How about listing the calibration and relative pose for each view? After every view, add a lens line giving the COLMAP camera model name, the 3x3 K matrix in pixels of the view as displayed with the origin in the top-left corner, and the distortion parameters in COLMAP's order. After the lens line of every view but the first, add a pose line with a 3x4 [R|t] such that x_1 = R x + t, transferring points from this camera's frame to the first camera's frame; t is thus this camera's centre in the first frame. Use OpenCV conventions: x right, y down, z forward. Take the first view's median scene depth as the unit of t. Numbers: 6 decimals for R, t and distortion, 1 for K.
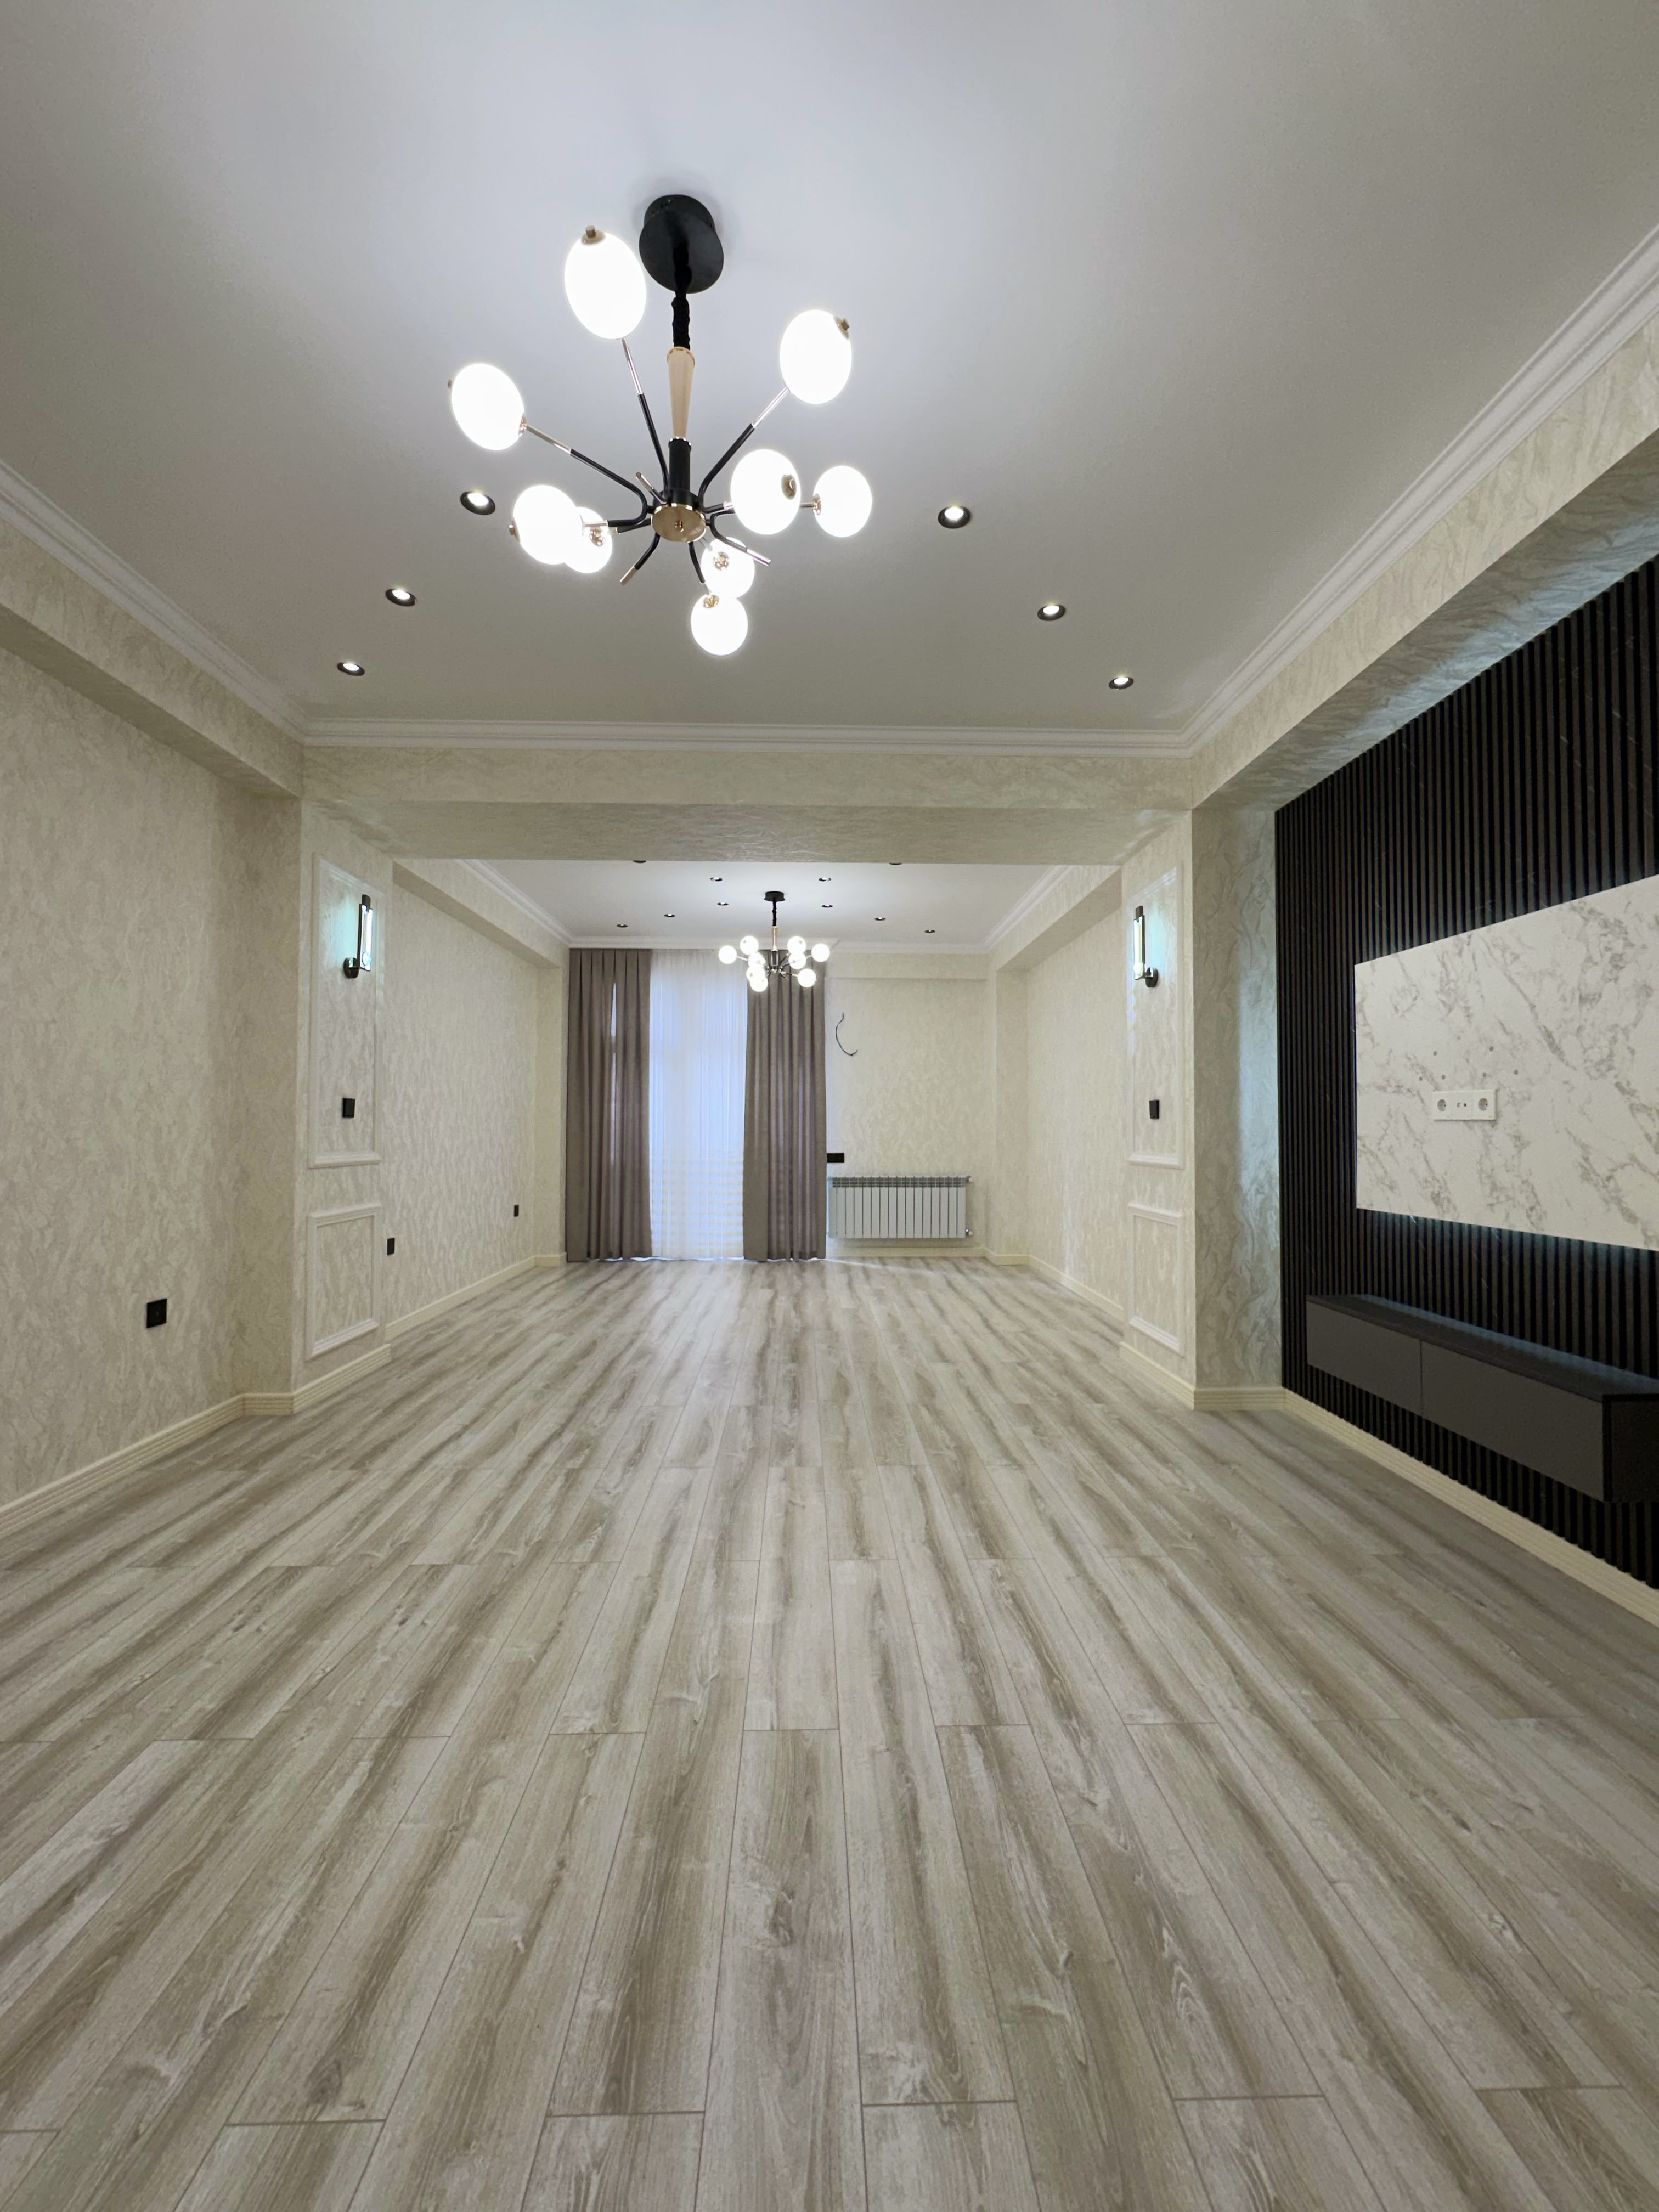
lens RADIAL K [[879.2, 0, 829.5], [0, 879.2, 1106.0], [0, 0, 1]] dist [-0.002583, 0.000050]
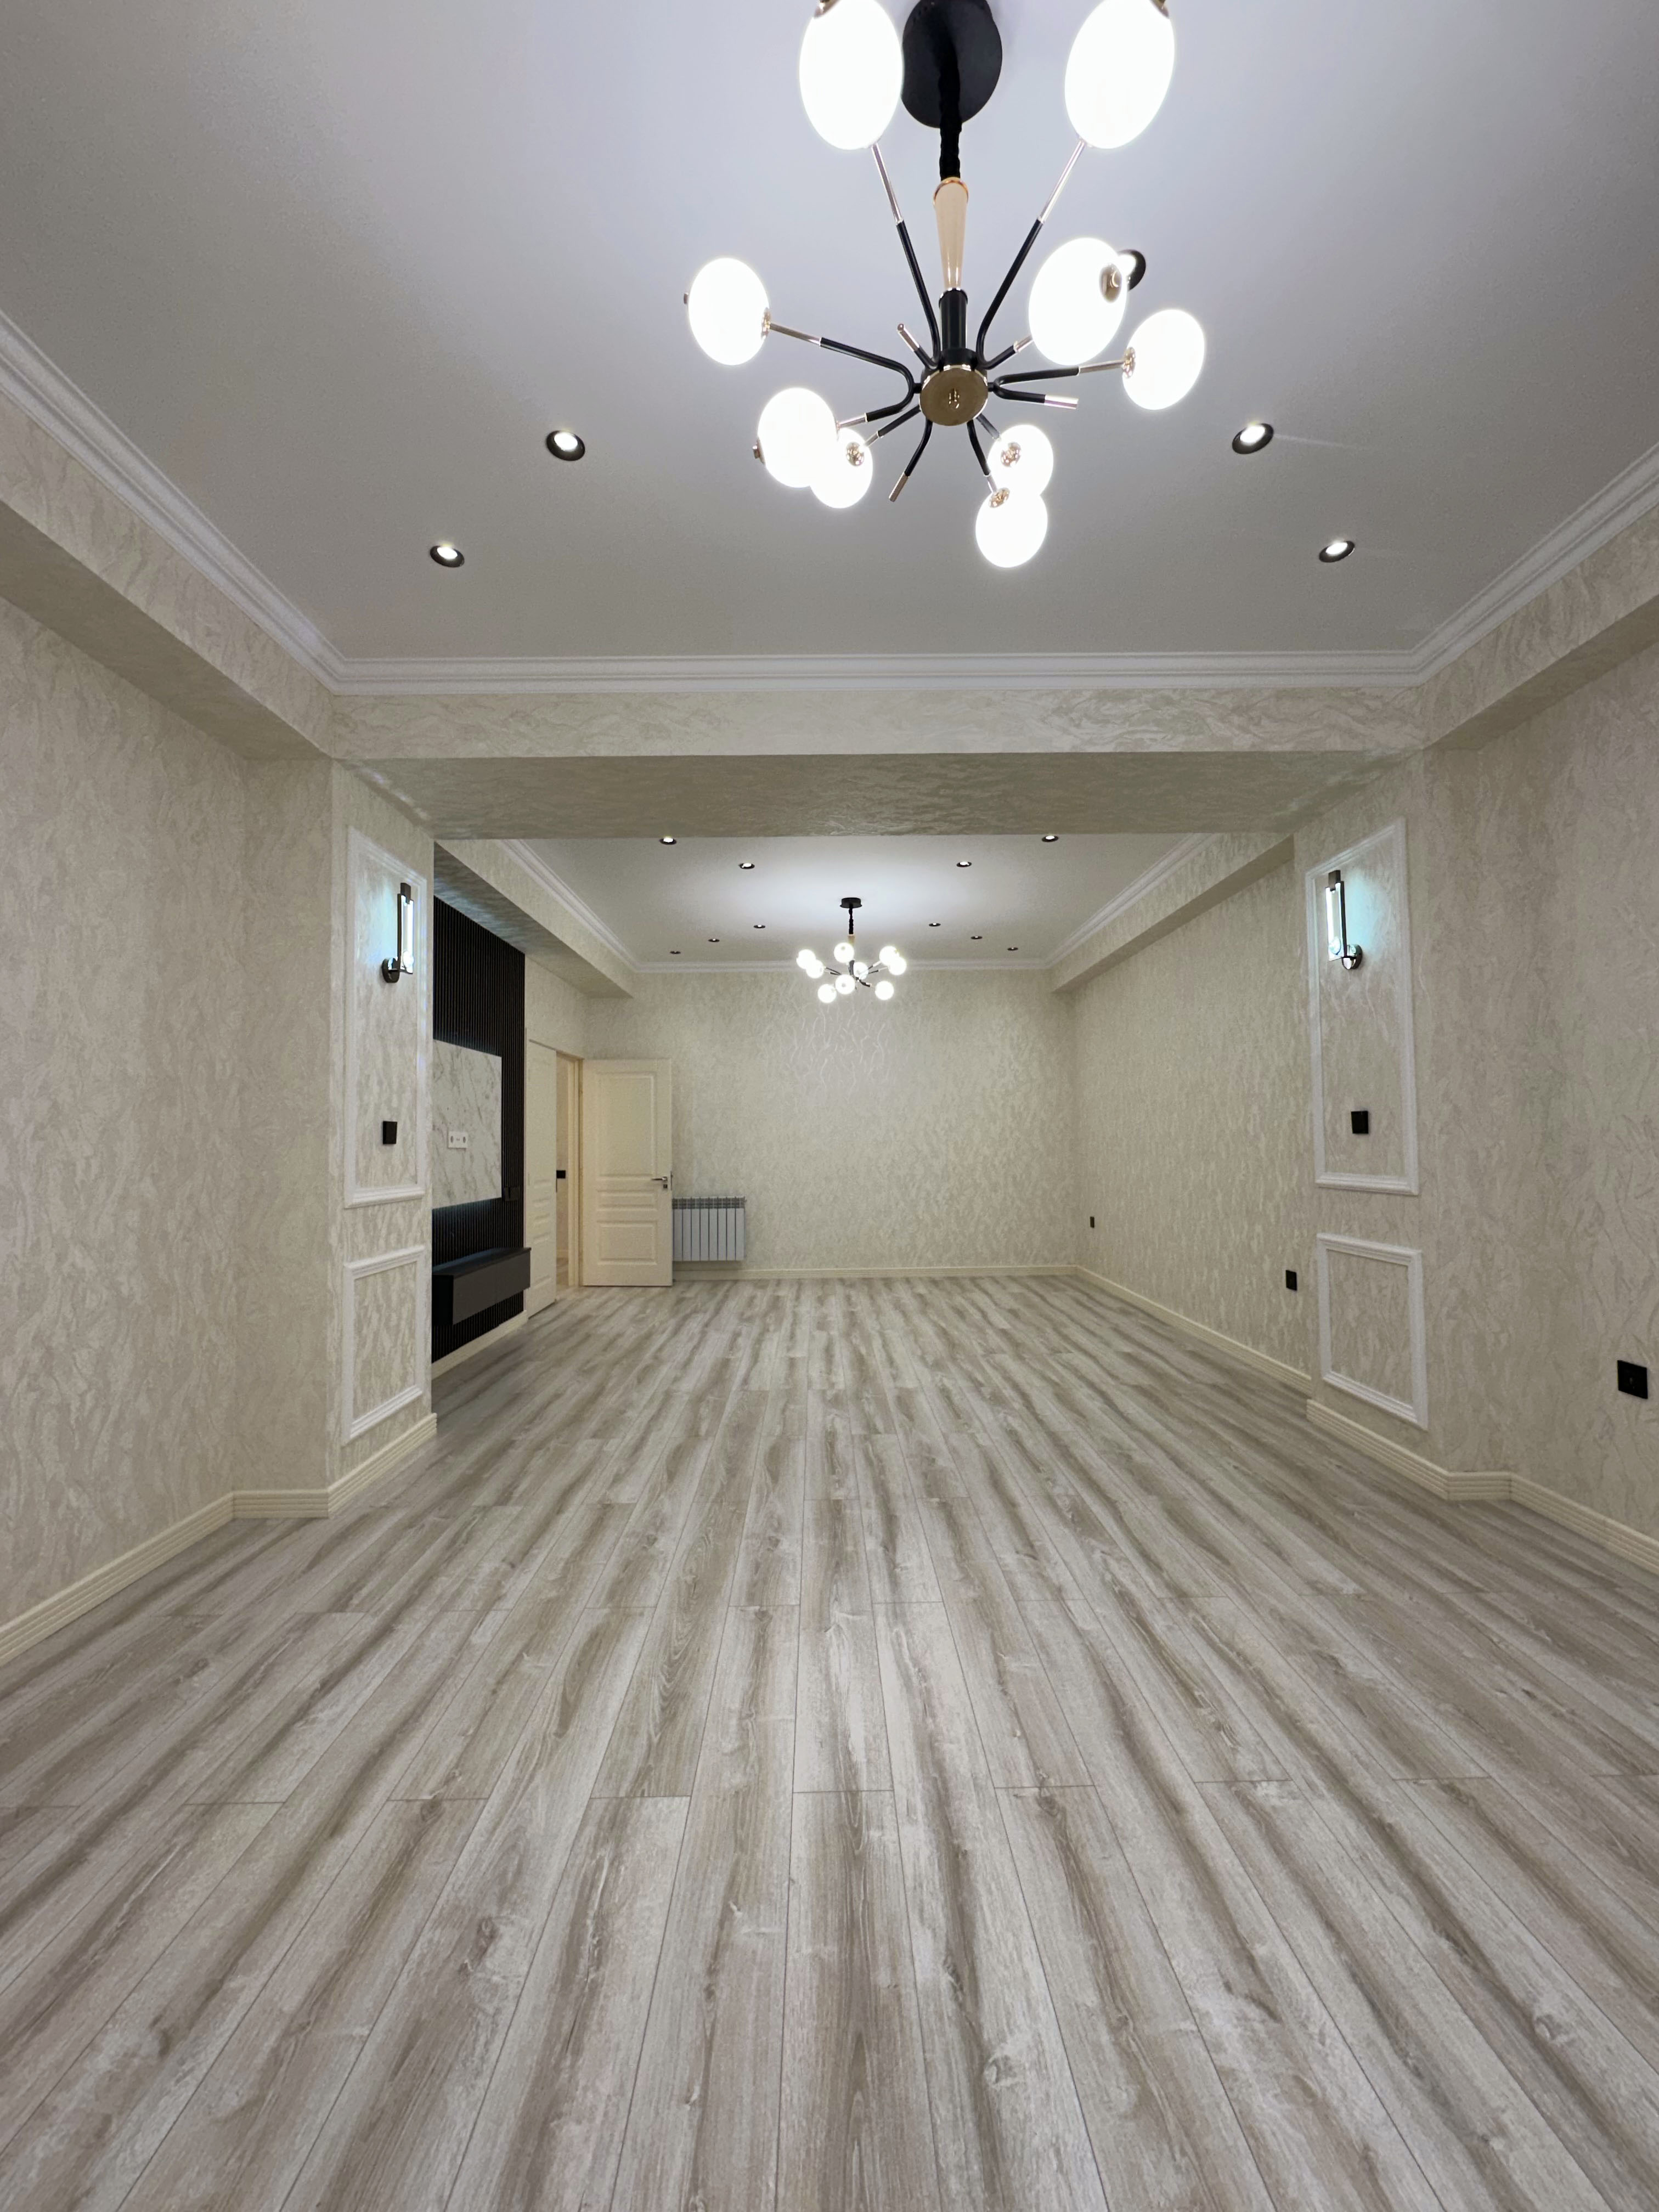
lens RADIAL K [[879.2, 0, 829.5], [0, 879.2, 1106.0], [0, 0, 1]] dist [-0.002583, 0.000050]
pose [[-0.999784, 0.010712, 0.017818, -0.065143], [0.009456, 0.997564, -0.069111, 0.047453], [-0.018515, -0.068928, -0.997450, 2.167324]]
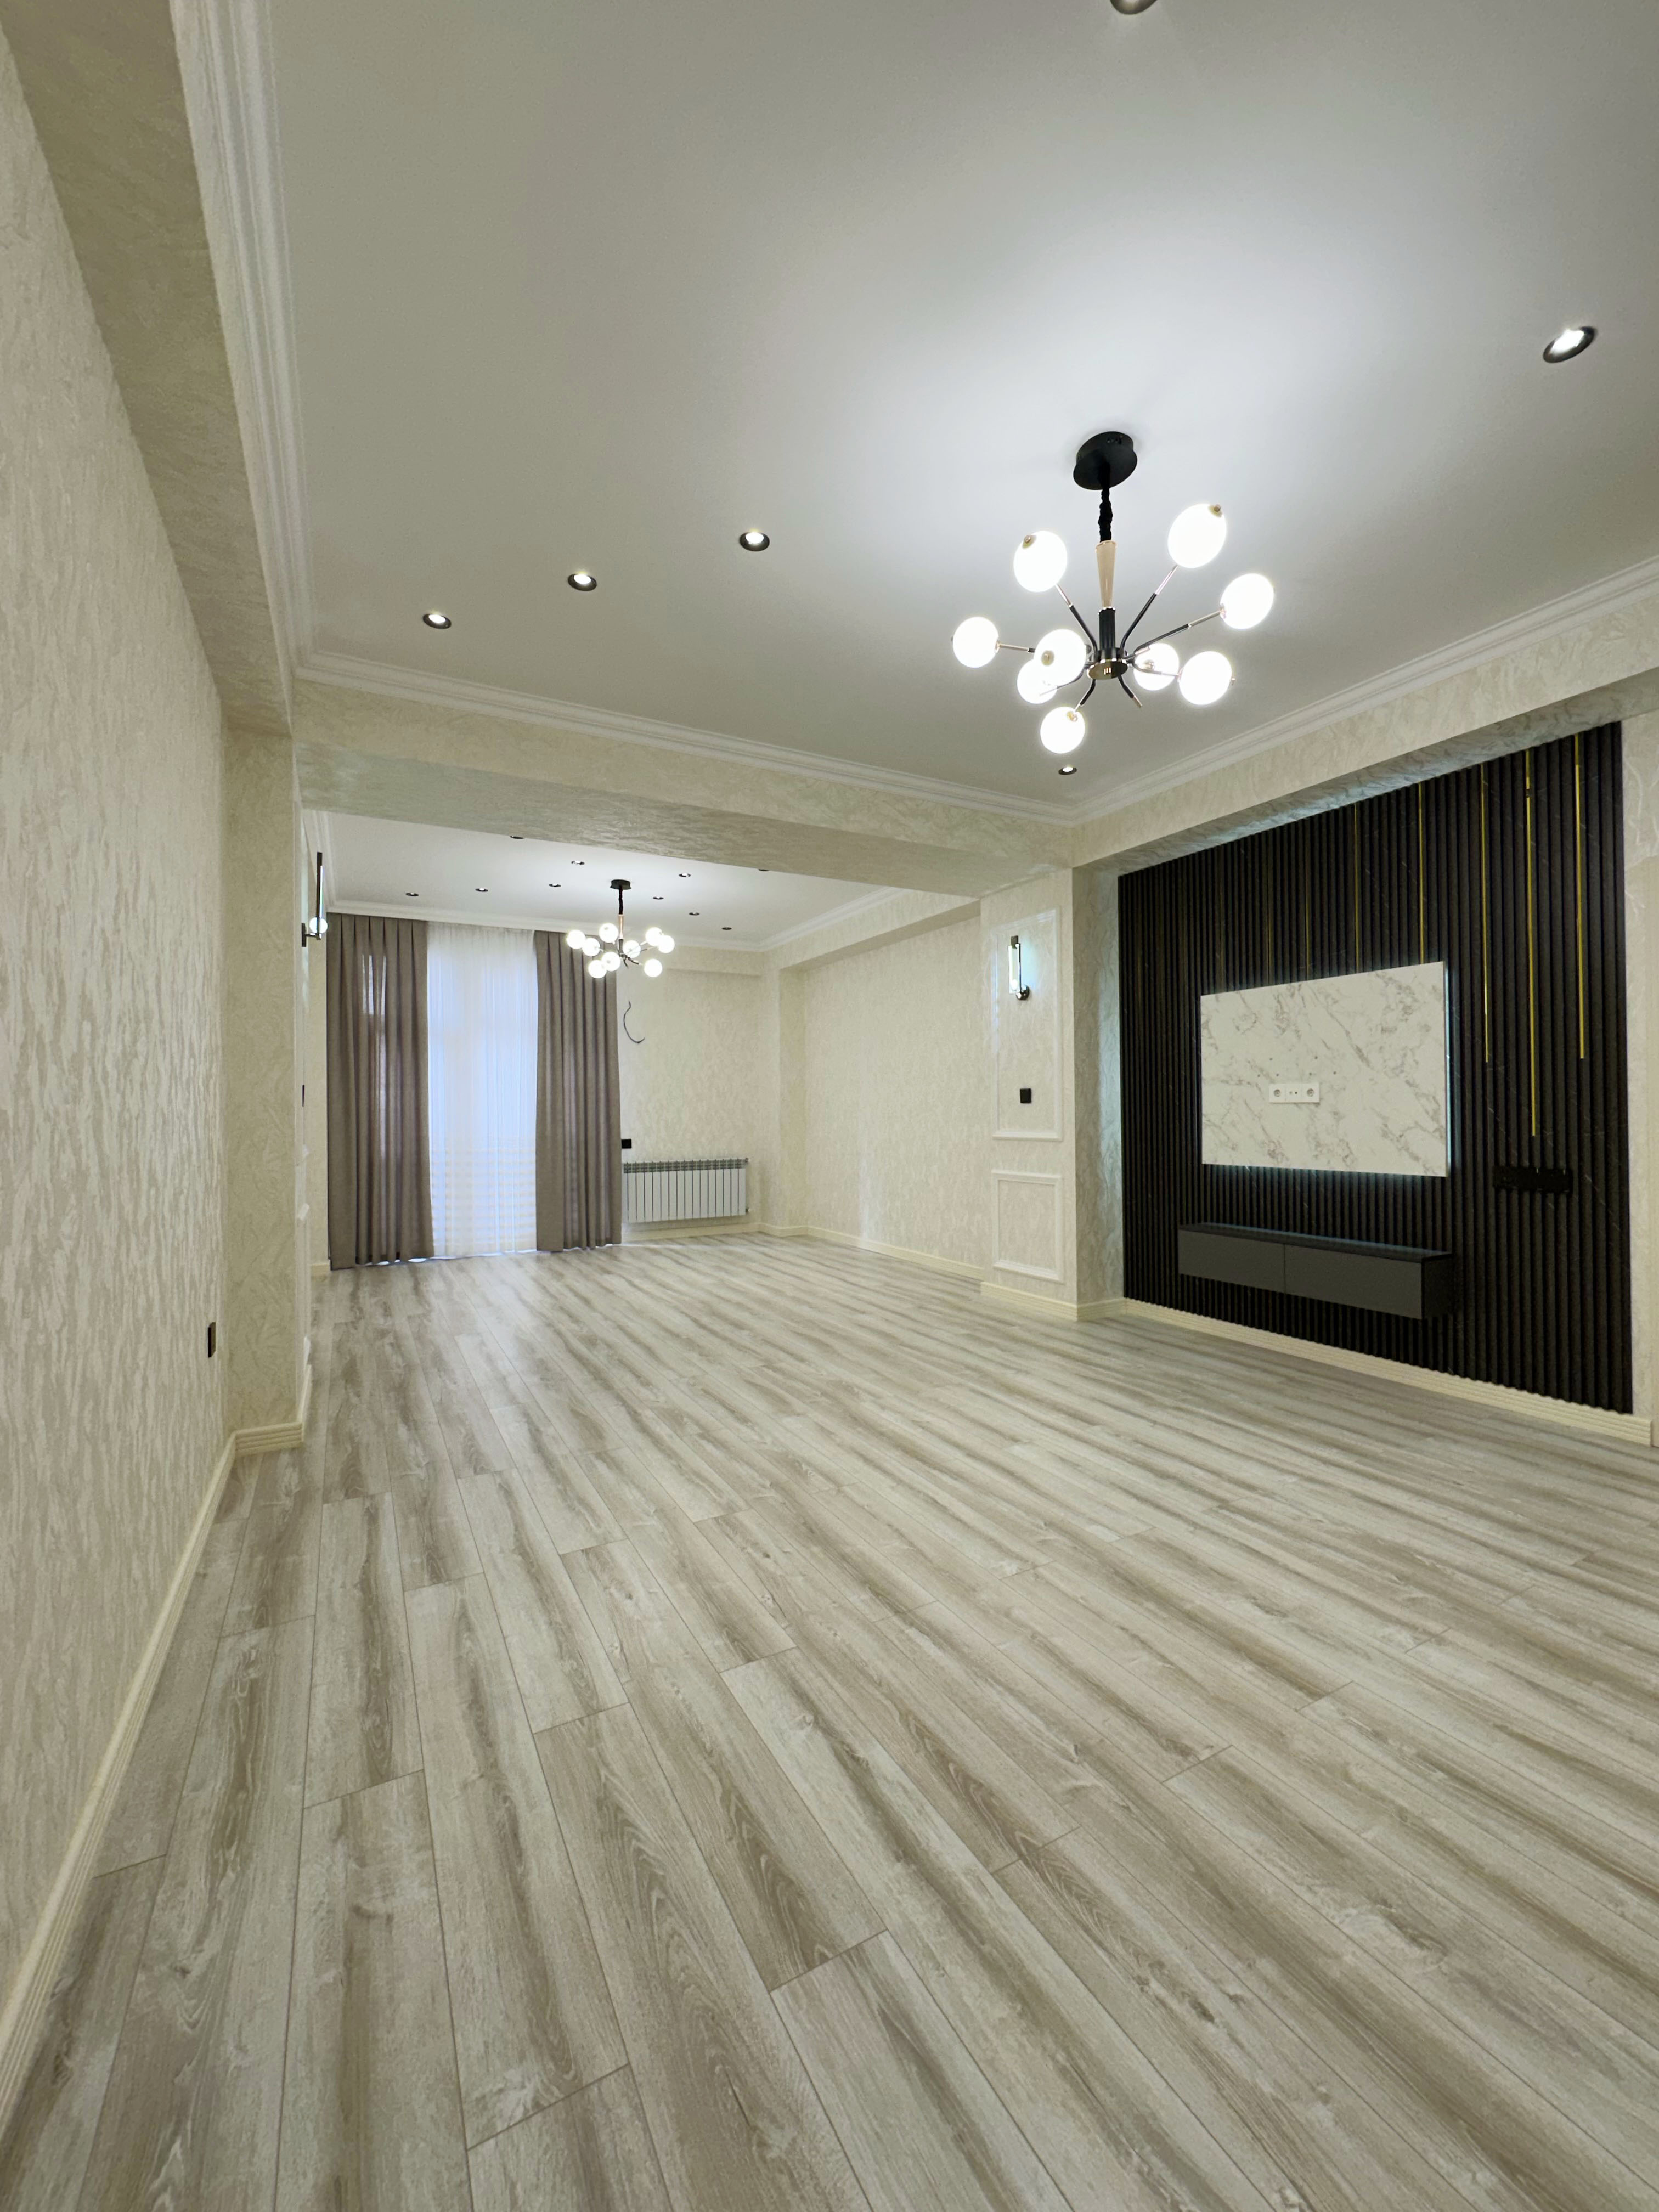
lens RADIAL K [[880.3, 0, 829.5], [0, 880.3, 1106.0], [0, 0, 1]] dist [0.000529, -0.000445]
pose [[0.892186, -0.006877, 0.451617, -0.556666], [-0.000228, 0.999877, 0.015676, -0.001816], [-0.451669, -0.014089, 0.892074, -0.018291]]
